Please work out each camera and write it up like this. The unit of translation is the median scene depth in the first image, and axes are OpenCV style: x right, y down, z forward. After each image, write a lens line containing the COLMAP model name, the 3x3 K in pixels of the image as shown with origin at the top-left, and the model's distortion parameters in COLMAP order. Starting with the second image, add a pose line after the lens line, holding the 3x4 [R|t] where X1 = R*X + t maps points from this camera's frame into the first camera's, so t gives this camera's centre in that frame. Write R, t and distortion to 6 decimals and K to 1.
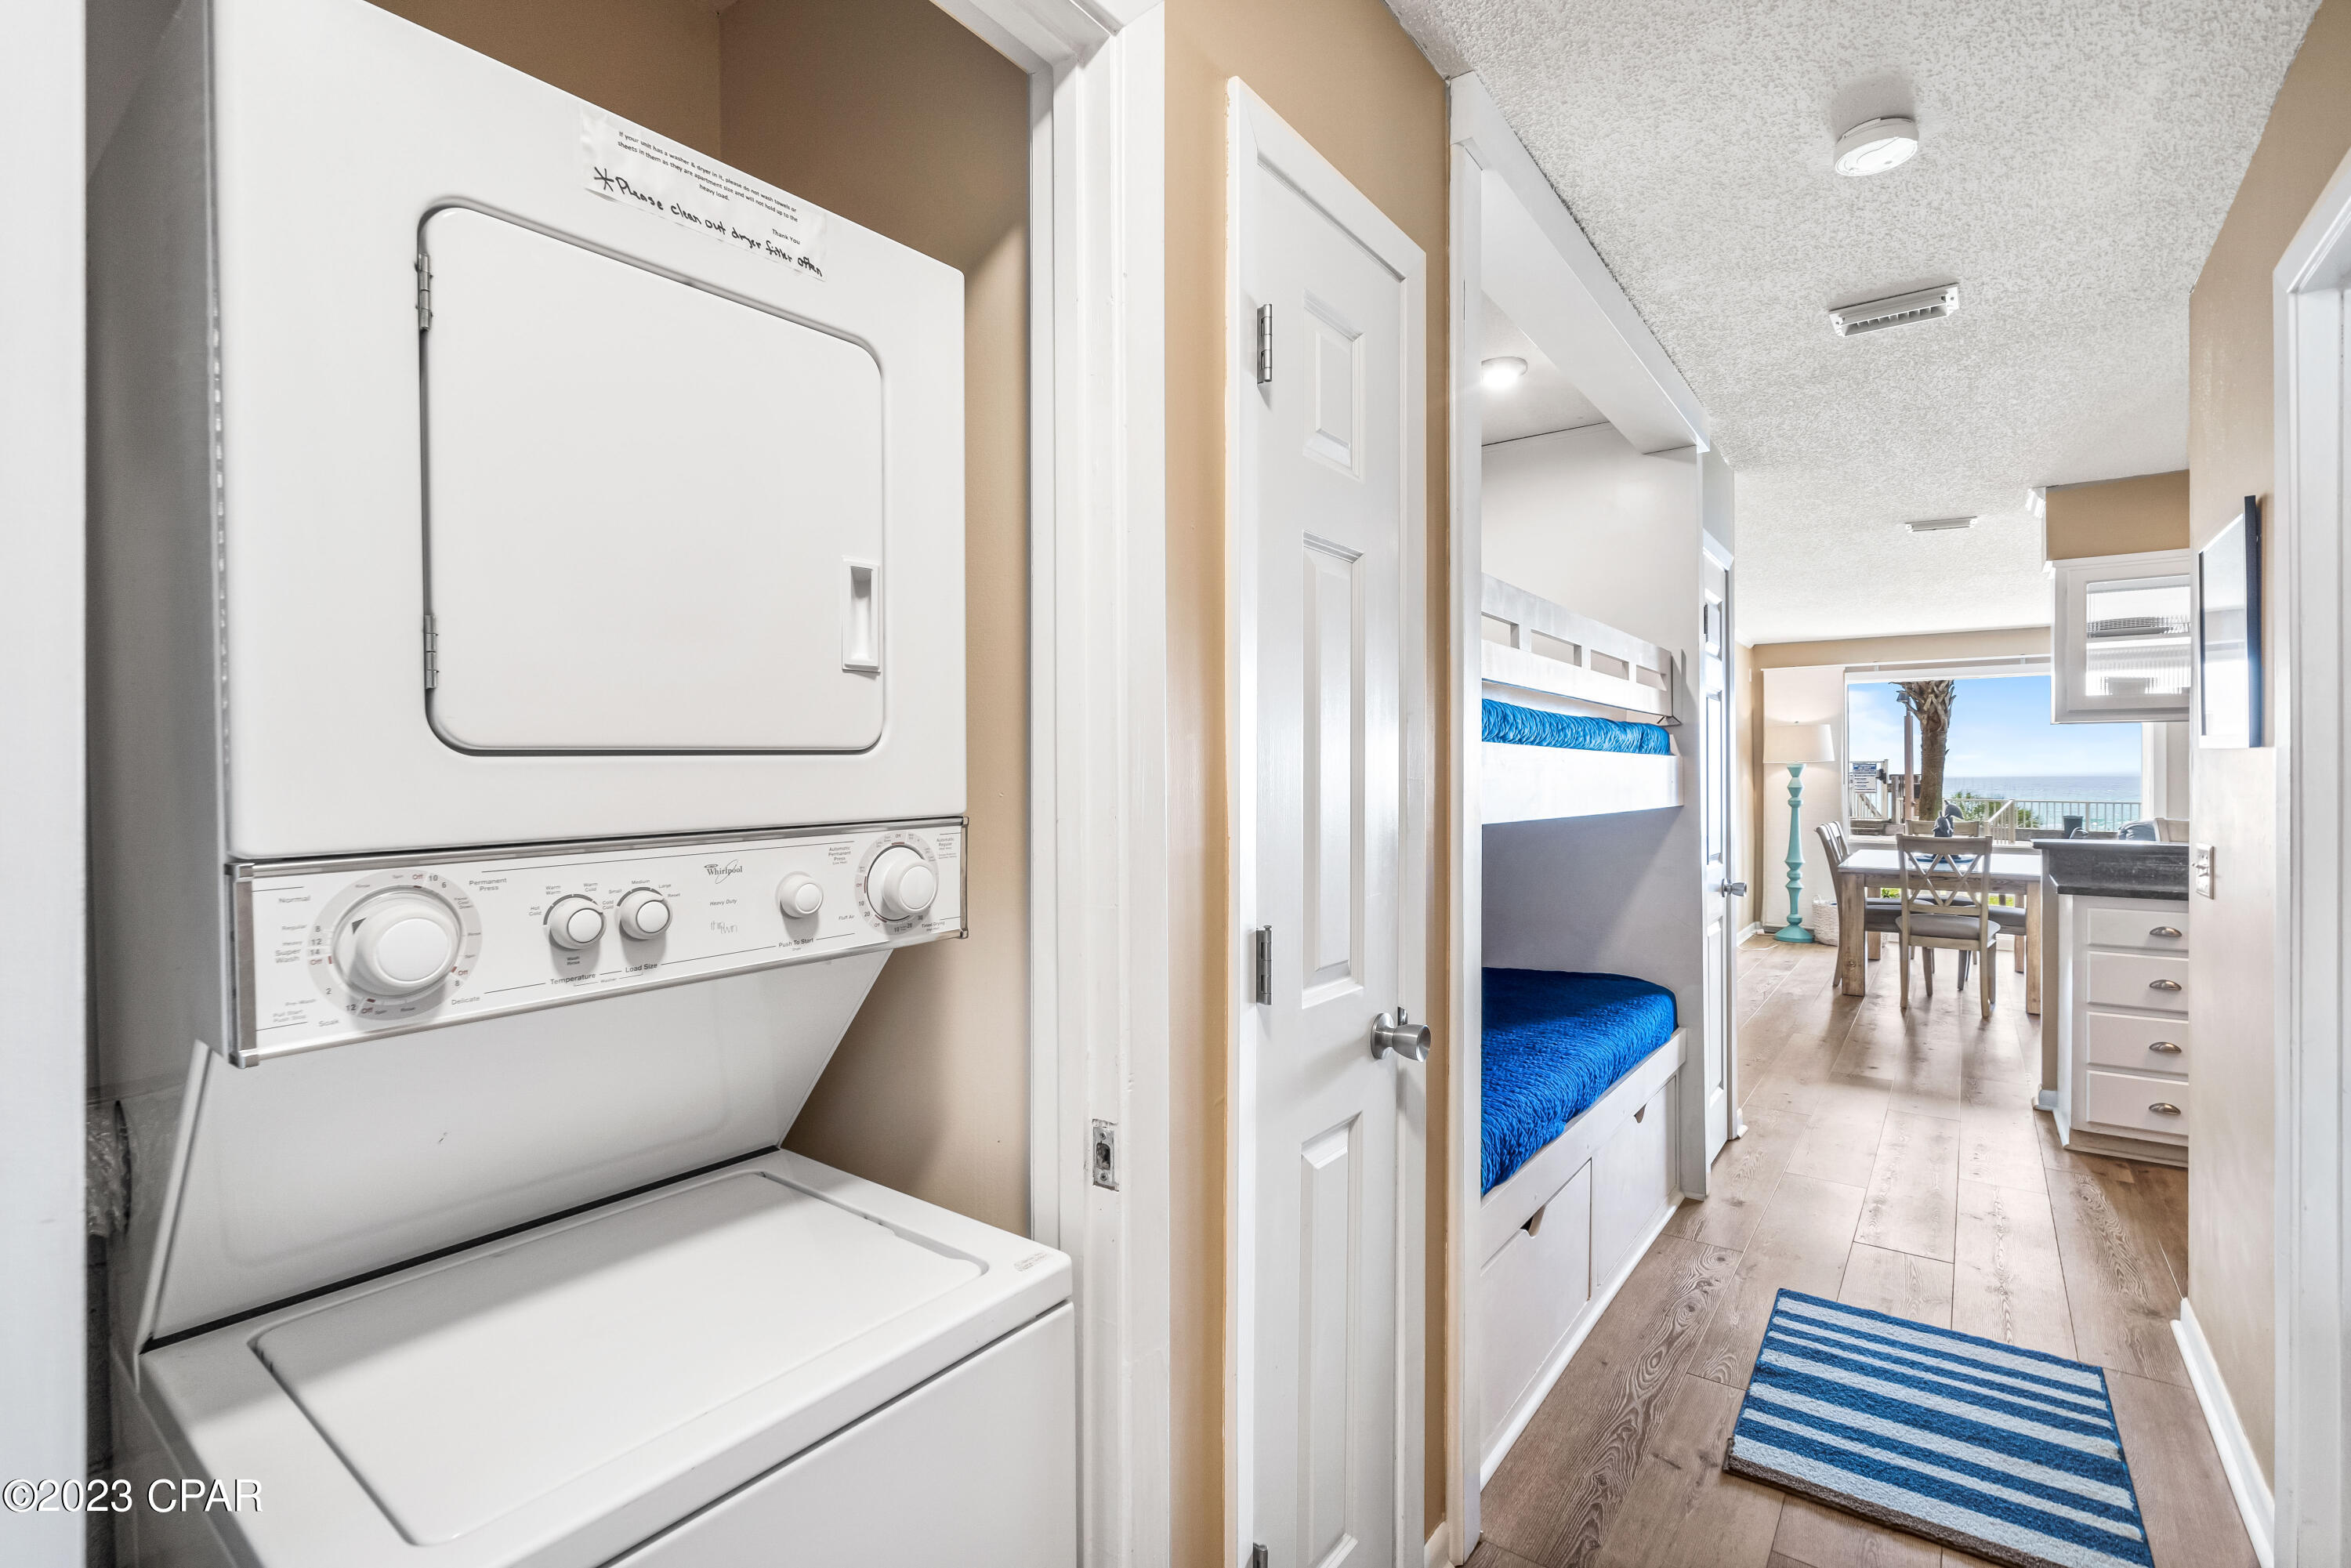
lens RADIAL K [[1077.8, 0, 1143.1], [0, 1077.8, 776.1], [0, 0, 1]] dist [-0.000767, 0.000137]
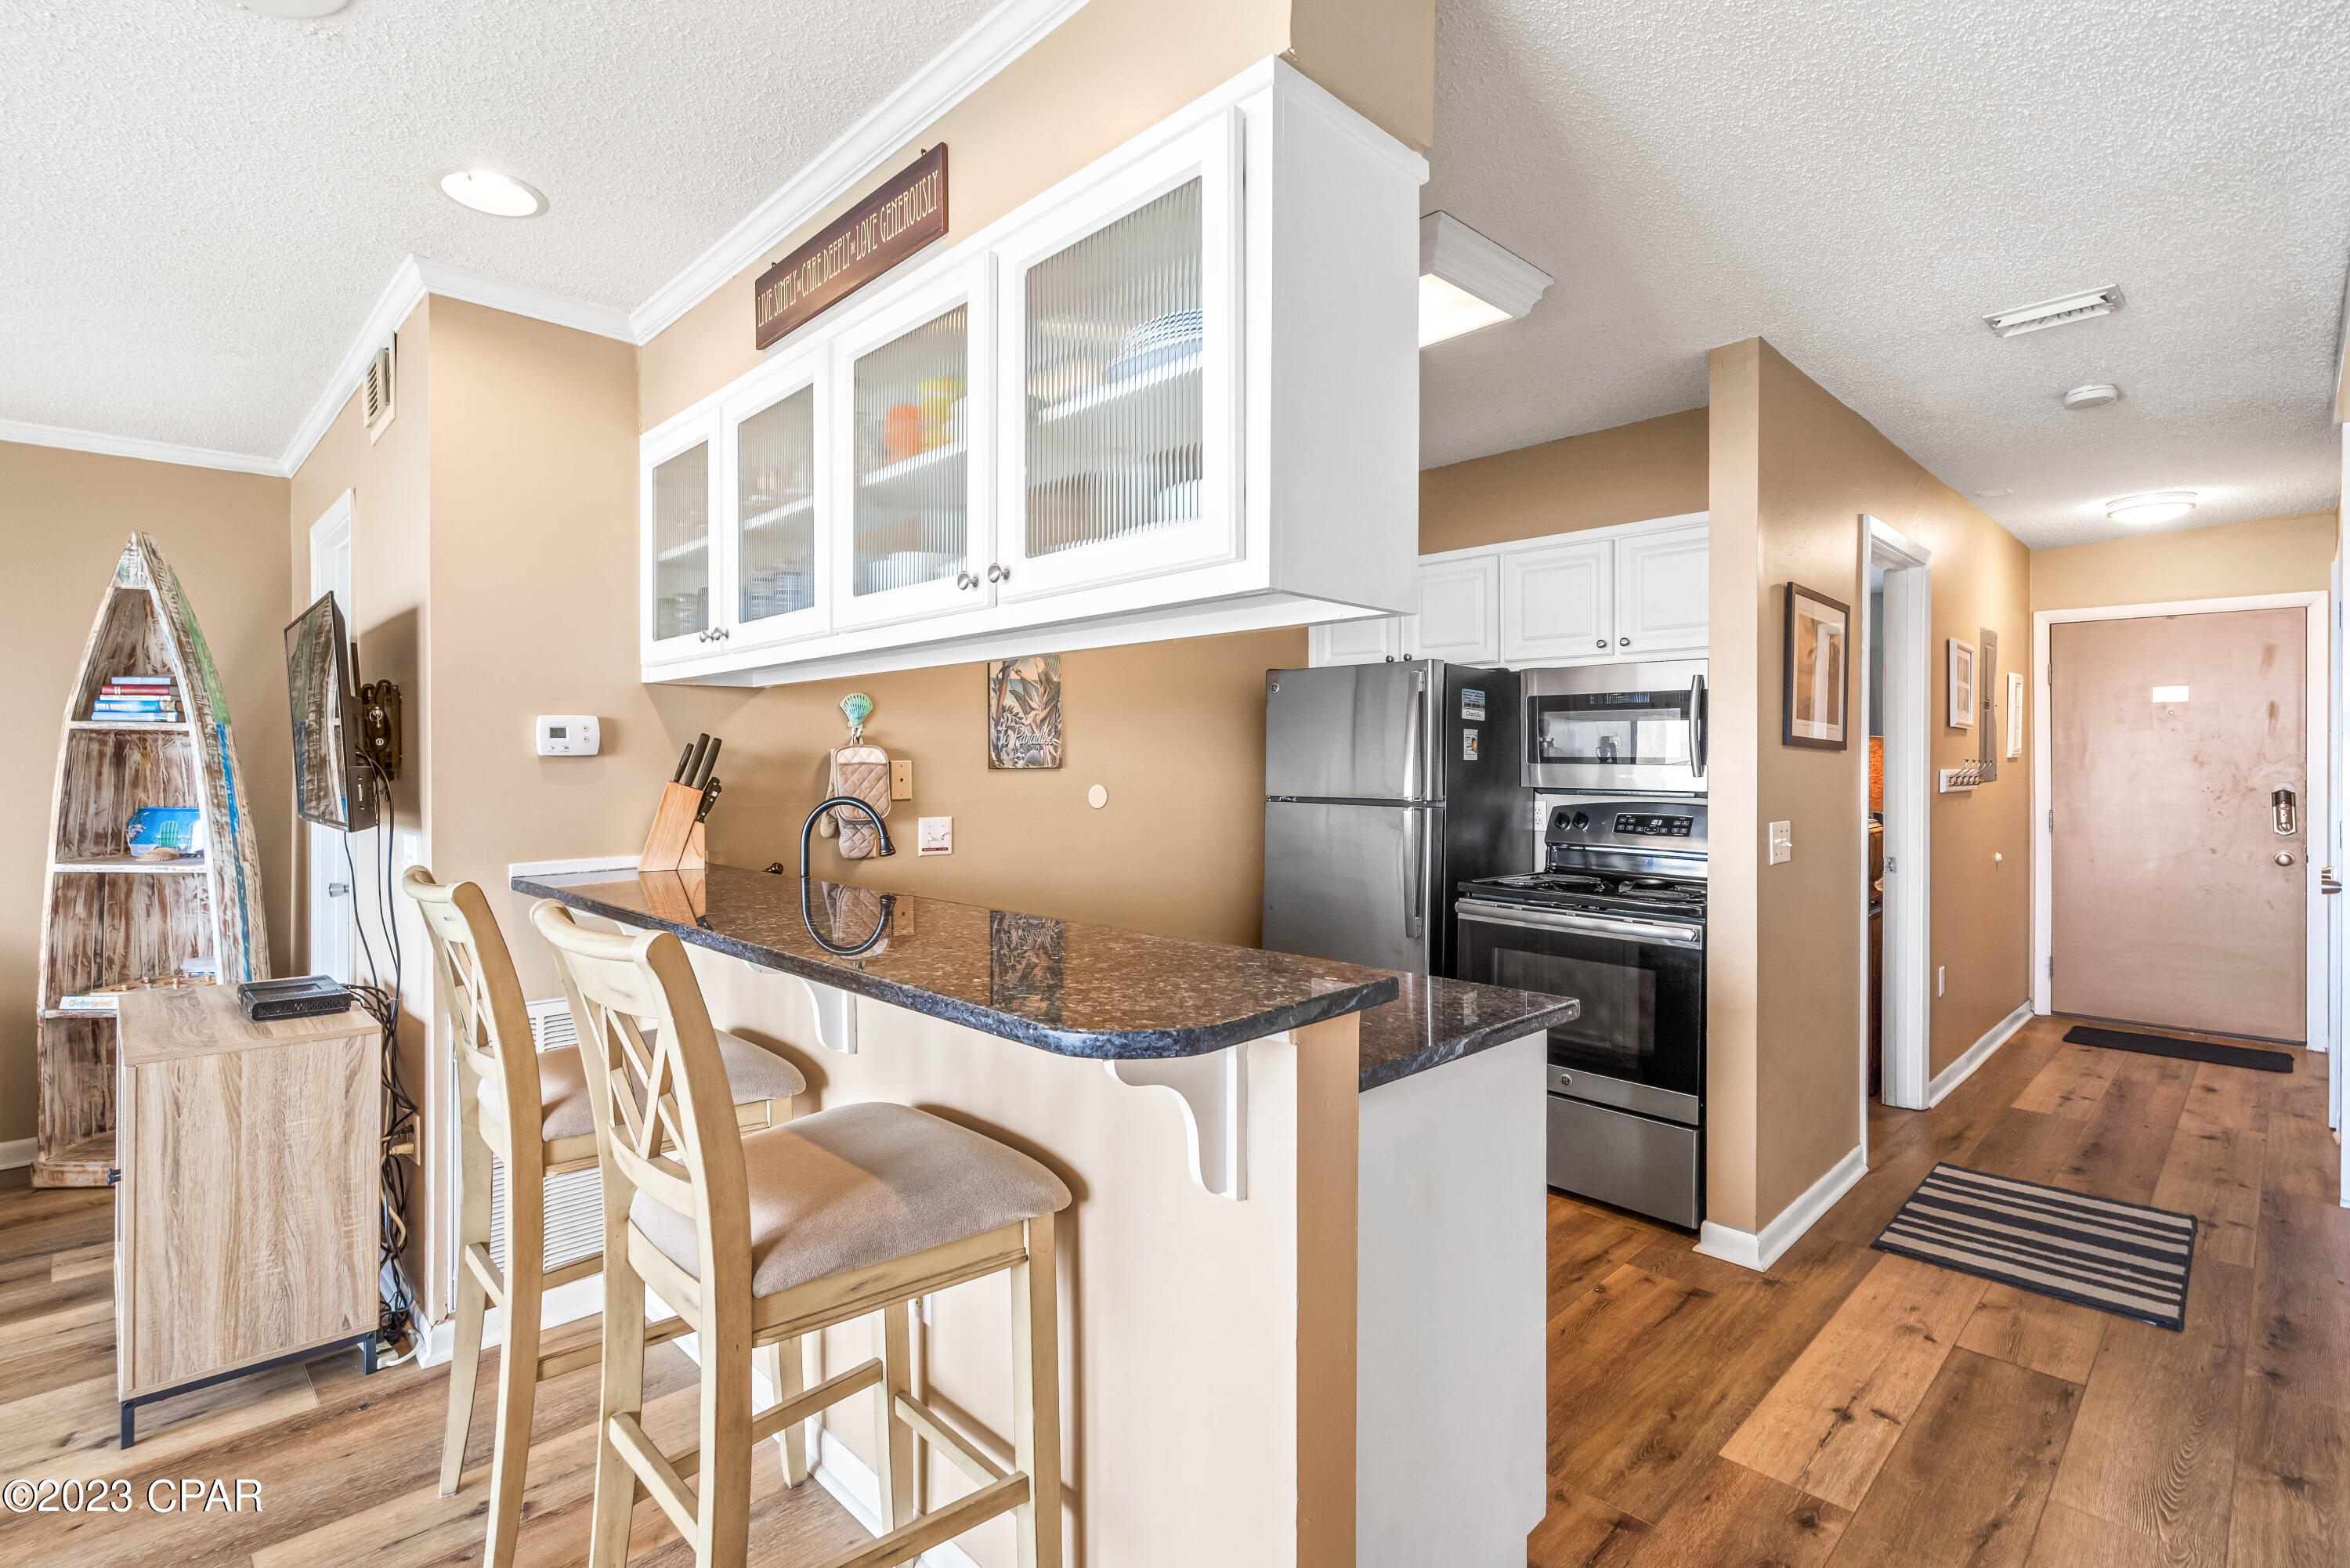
lens RADIAL K [[1114.2, 0, 1144.0], [0, 1114.2, 761.6], [0, 0, 1]] dist [-0.000825, 0.000015]
pose [[-0.988511, -0.001527, 0.151139, 0.421583], [-0.001420, 0.999999, 0.000819, -0.000781], [-0.151140, 0.000595, -0.988512, 0.660461]]
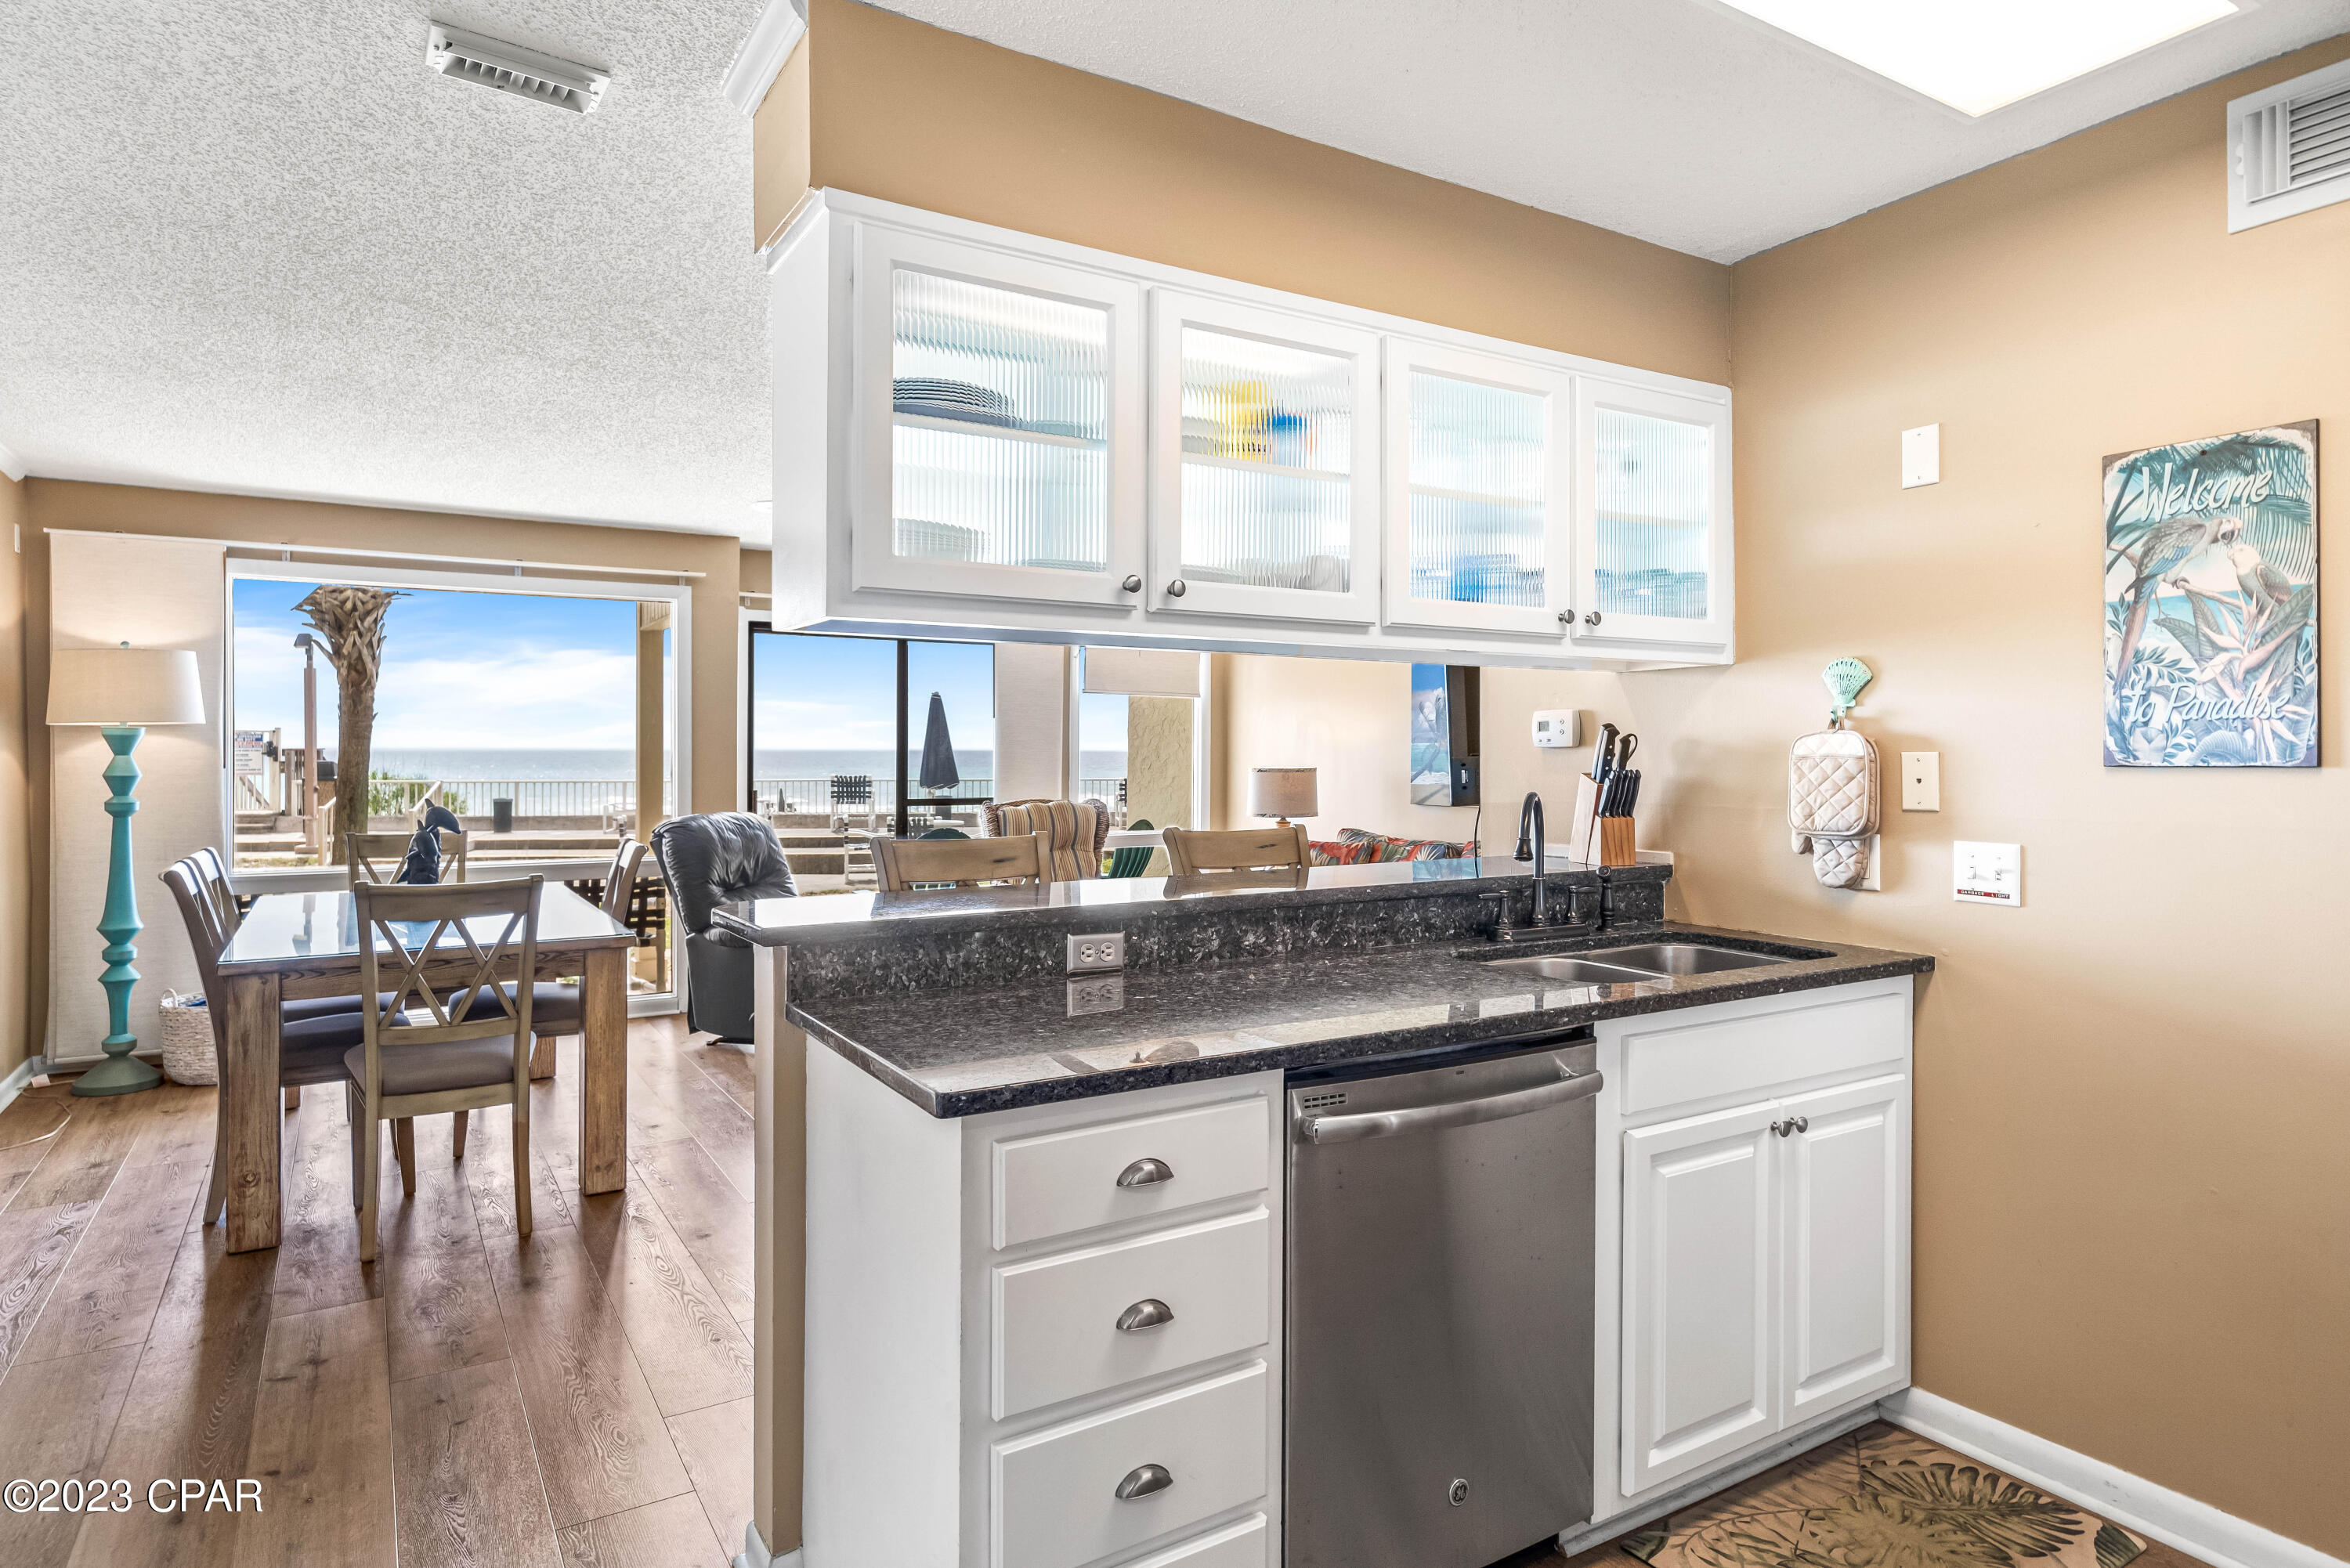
lens RADIAL K [[1300.0, 0, 1162.3], [0, 1300.0, 751.8], [0, 0, 1]] dist [0.016891, -0.003888]
pose [[0.358740, -0.001295, 0.933437, 0.219502], [0.000369, 0.999999, 0.001246, -0.001121], [-0.933438, -0.000103, 0.358740, 0.346152]]
